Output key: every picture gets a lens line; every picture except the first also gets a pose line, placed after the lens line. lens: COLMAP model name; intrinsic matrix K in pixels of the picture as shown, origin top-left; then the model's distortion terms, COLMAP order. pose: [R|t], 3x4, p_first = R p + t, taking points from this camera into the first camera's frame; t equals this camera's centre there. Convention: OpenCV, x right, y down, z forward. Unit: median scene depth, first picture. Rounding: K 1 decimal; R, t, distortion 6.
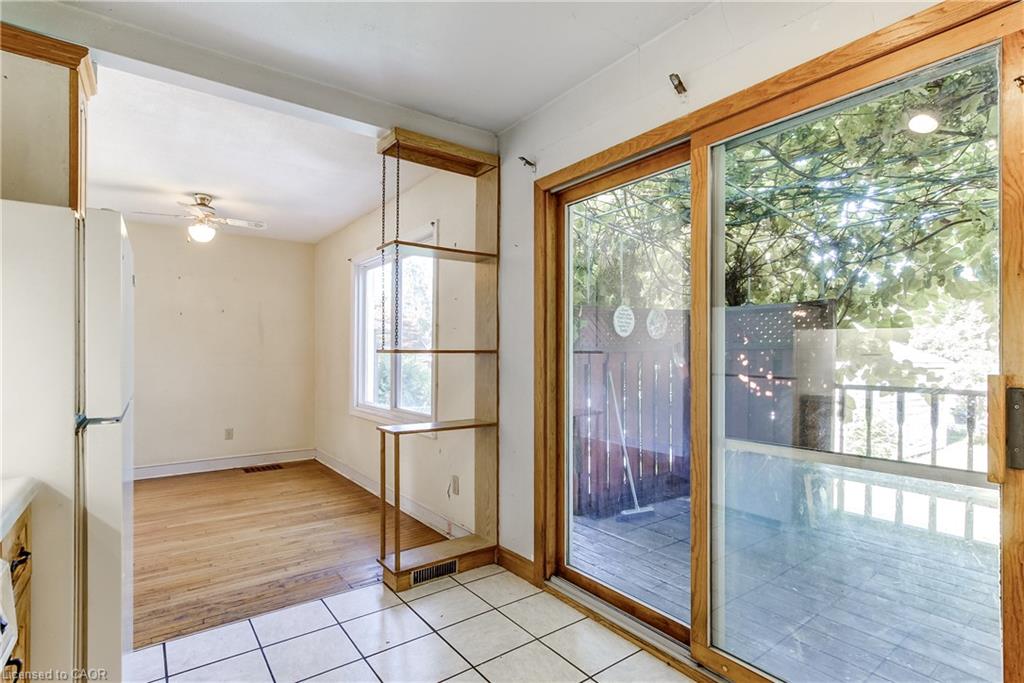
lens RADIAL K [[498.2, 0, 521.7], [0, 498.2, 363.4], [0, 0, 1]] dist [0.003003, 0.001243]
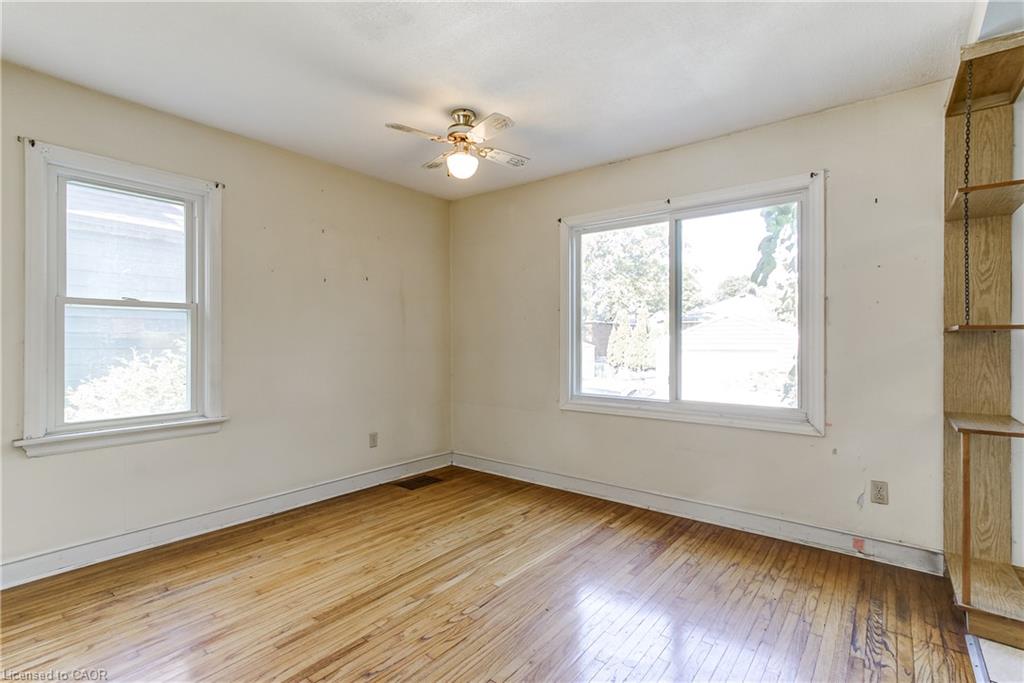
lens RADIAL K [[480.2, 0, 512.0], [0, 480.2, 341.5], [0, 0, 1]] dist [-0.001026, 0.000074]
pose [[0.970192, -0.001986, 0.242329, -0.853727], [0.005922, 0.999862, -0.015515, 0.005206], [-0.242265, 0.016487, 0.970070, 0.356181]]
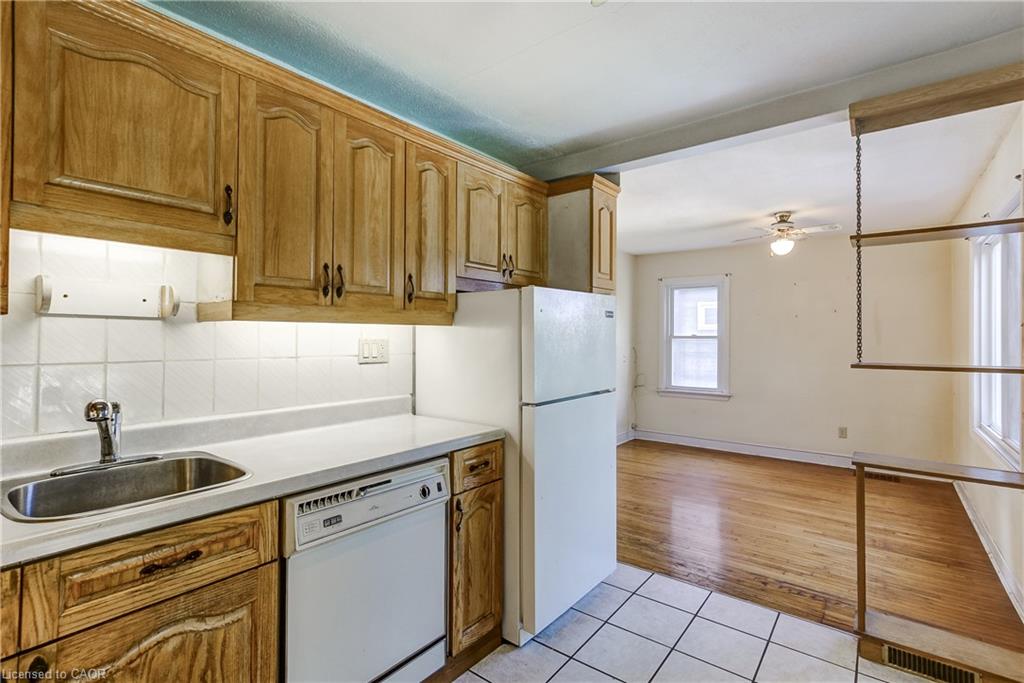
lens RADIAL K [[483.1, 0, 513.9], [0, 483.1, 330.7], [0, 0, 1]] dist [0.000784, 0.000706]
pose [[0.258016, -0.018908, -0.965956, 0.282137], [-0.022390, 0.999423, -0.025544, -0.035057], [0.965881, 0.028218, 0.257444, 0.161328]]
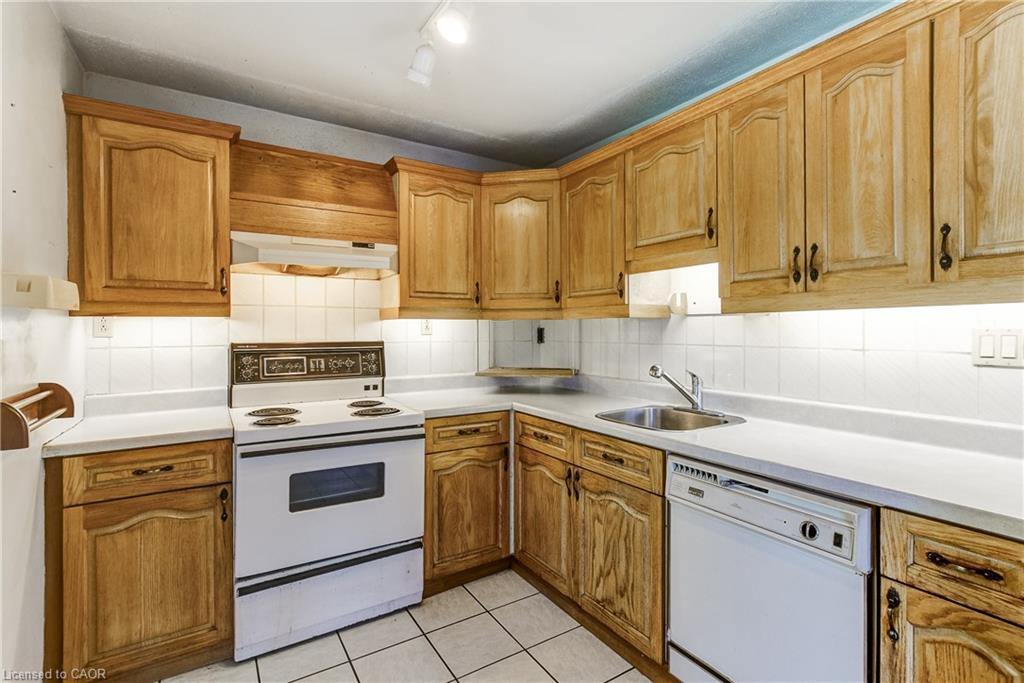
lens RADIAL K [[483.1, 0, 513.9], [0, 483.1, 330.7], [0, 0, 1]] dist [0.000784, 0.000706]
pose [[-0.996164, -0.000694, 0.087498, -0.029547], [0.001144, 0.999780, 0.020958, -0.043198], [-0.087493, 0.020977, -0.995944, 0.595842]]
